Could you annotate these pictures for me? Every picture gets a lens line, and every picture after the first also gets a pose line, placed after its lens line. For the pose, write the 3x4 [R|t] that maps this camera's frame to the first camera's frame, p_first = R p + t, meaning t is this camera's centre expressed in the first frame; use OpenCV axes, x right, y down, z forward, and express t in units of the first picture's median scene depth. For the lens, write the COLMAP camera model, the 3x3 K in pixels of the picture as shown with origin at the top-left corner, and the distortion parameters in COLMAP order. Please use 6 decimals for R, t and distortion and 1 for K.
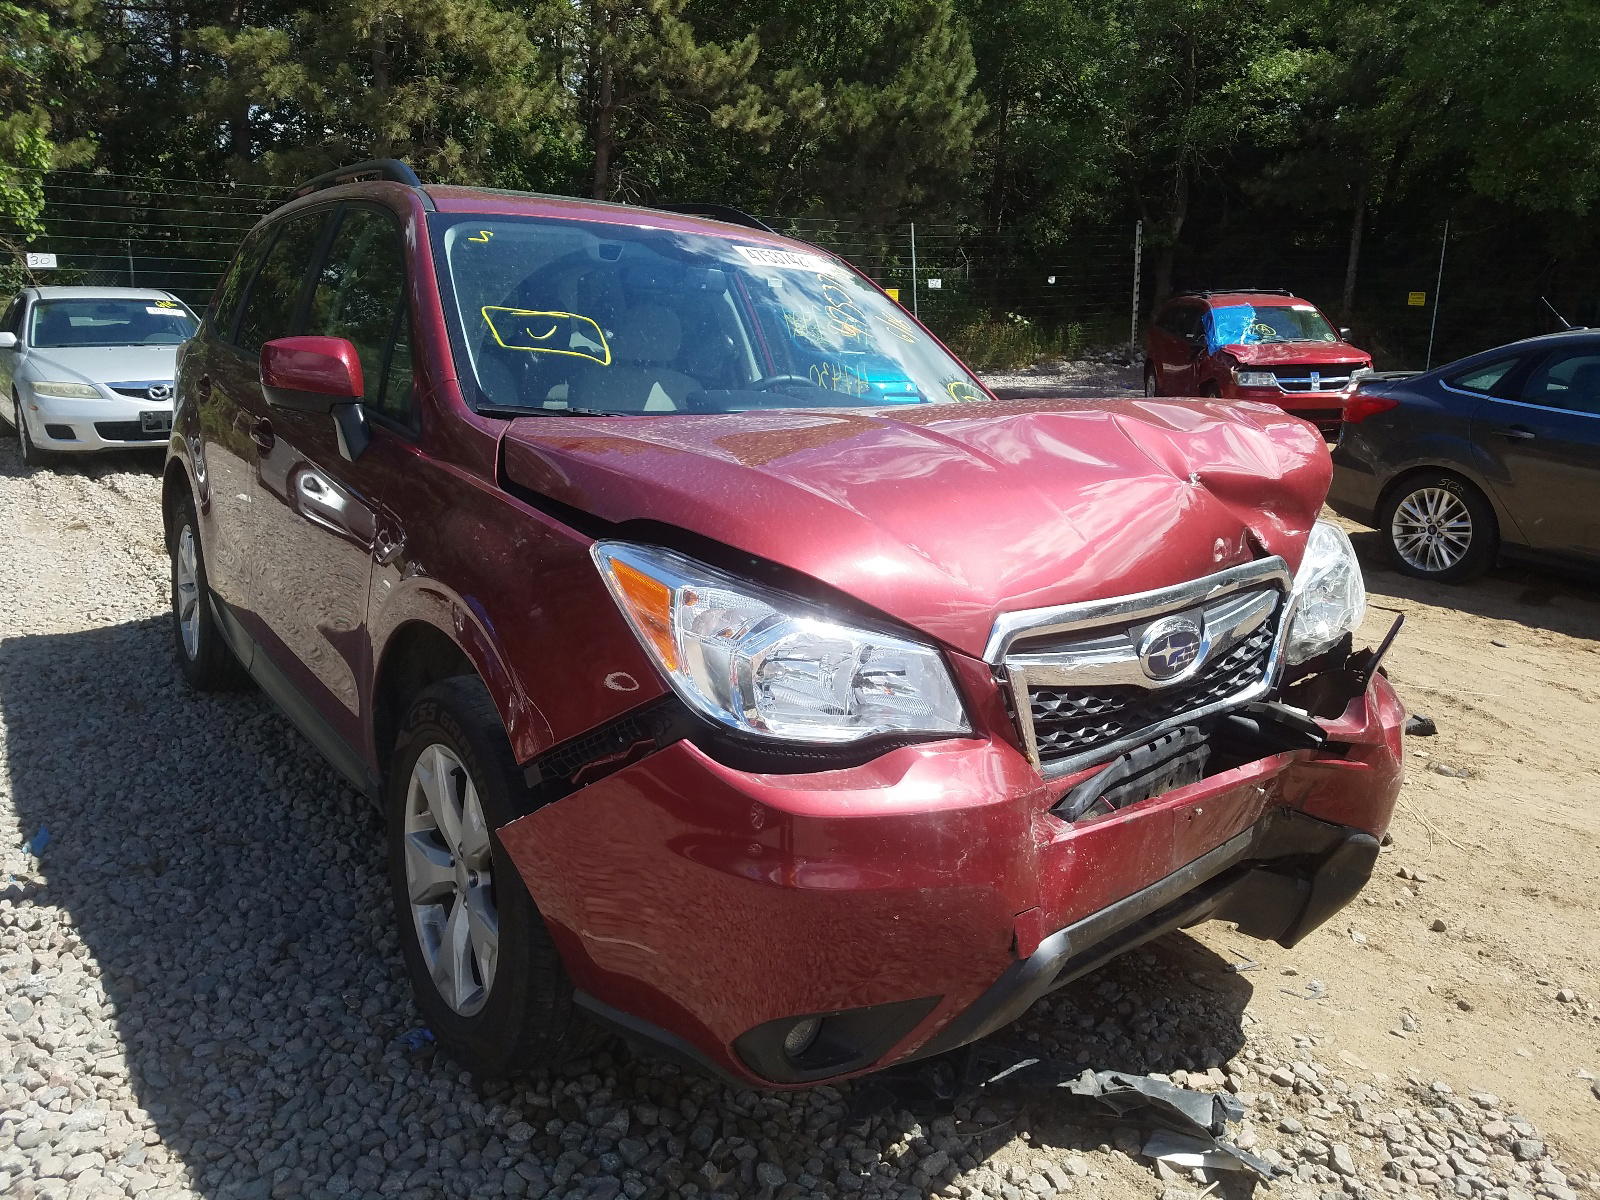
lens RADIAL K [[1244.7, 0, 833.3], [0, 1244.7, 604.2], [0, 0, 1]] dist [-0.003301, 0.006081]
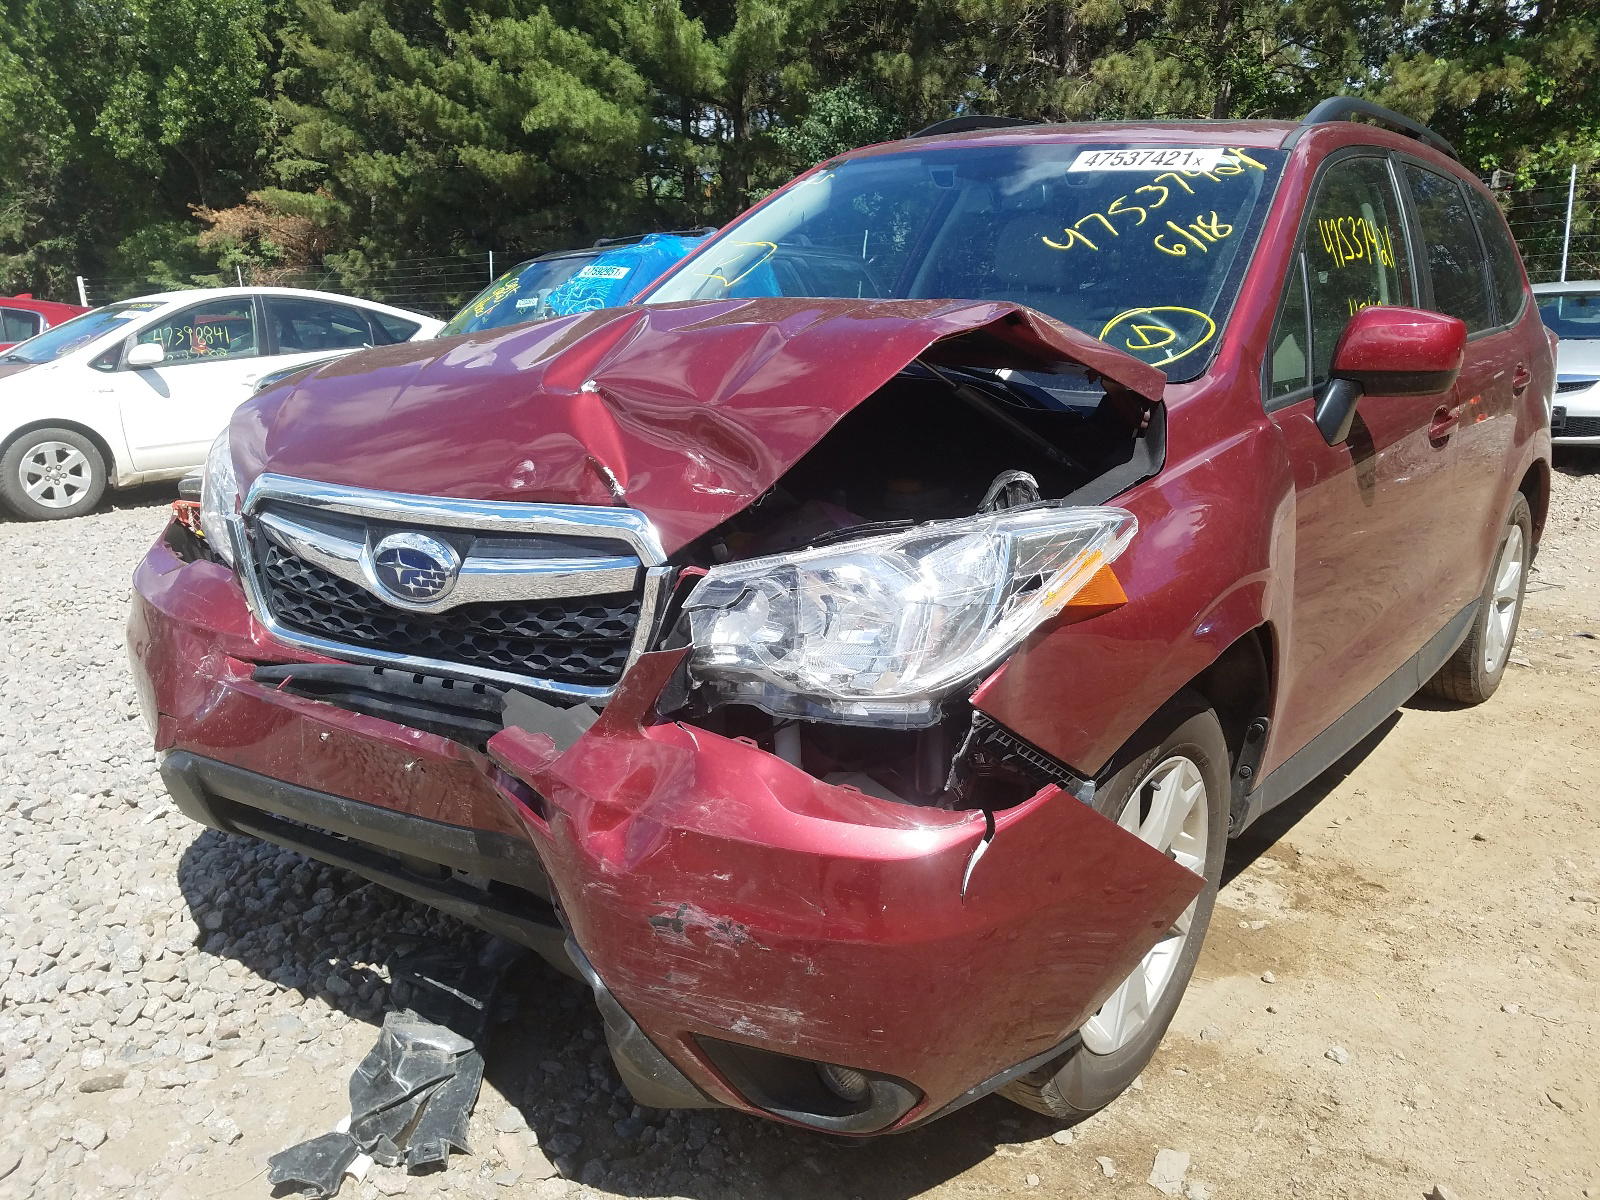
lens RADIAL K [[1244.7, 0, 800.3], [0, 1244.7, 604.5], [0, 0, 1]] dist [-0.003301, 0.006081]
pose [[0.274154, 0.195174, -0.941672, 1.074867], [-0.208979, 0.967881, 0.139765, -0.107135], [0.938705, 0.158473, 0.306136, 0.918997]]
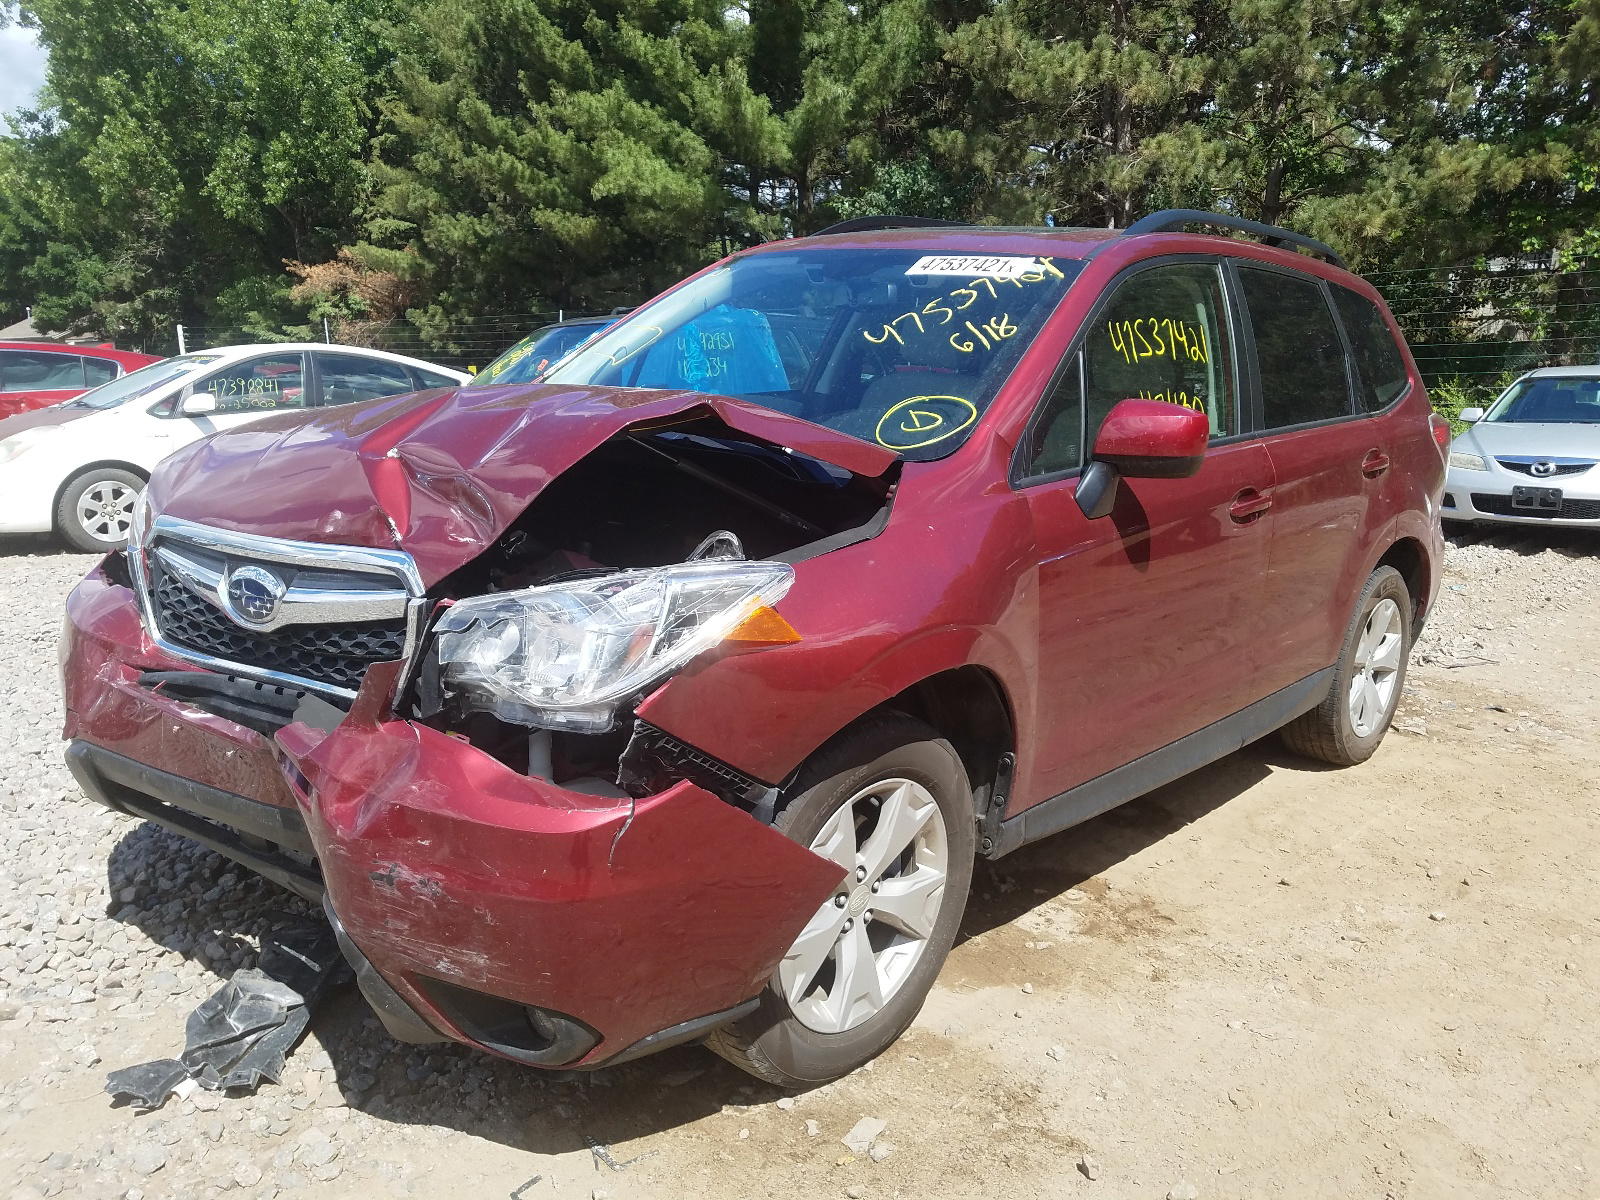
lens RADIAL K [[1244.7, 0, 803.2], [0, 1244.7, 598.0], [0, 0, 1]] dist [-0.003301, 0.006081]
pose [[0.215310, 0.155058, -0.964157, 1.293537], [-0.236400, 0.966224, 0.102599, -0.167648], [0.947500, 0.205836, 0.244693, 1.097463]]
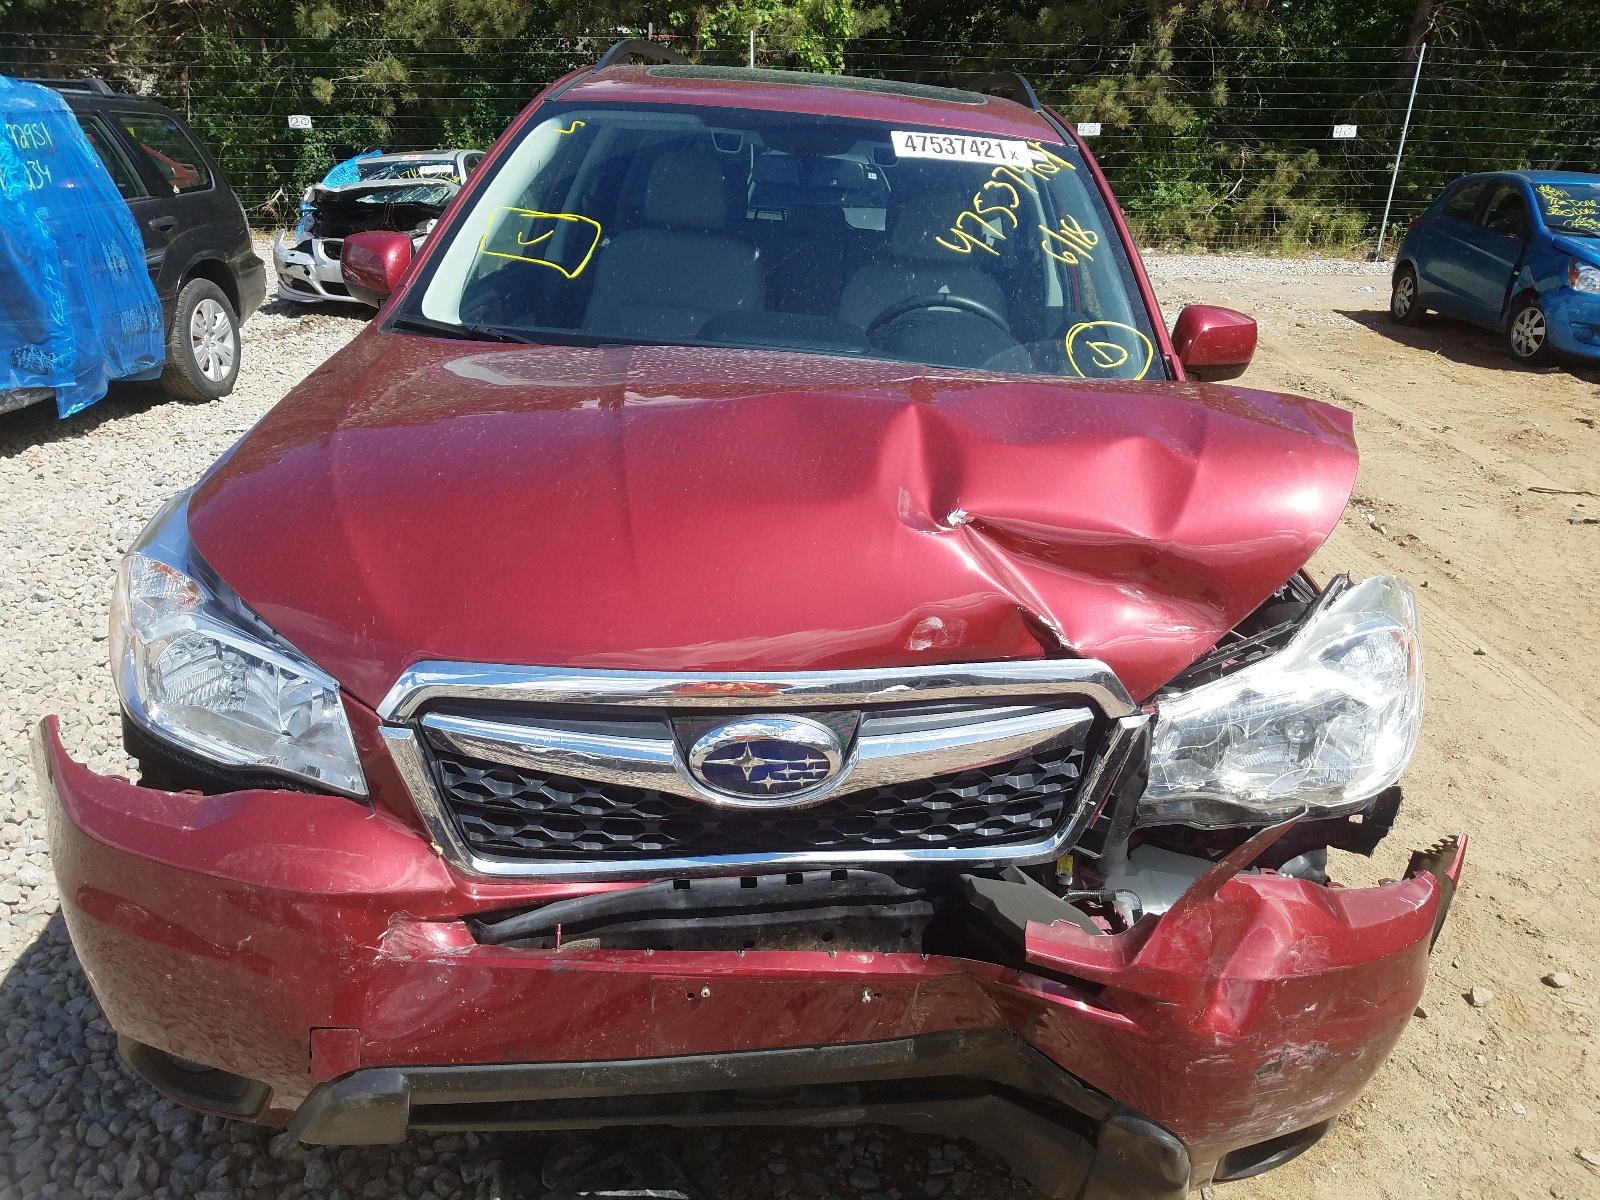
lens RADIAL K [[1244.7, 0, 797.4], [0, 1244.7, 598.6], [0, 0, 1]] dist [-0.003301, 0.006081]
pose [[0.799334, 0.209508, -0.563180, 0.611240], [-0.150392, 0.977171, 0.150062, -0.147935], [0.581763, -0.035252, 0.812594, 0.413223]]
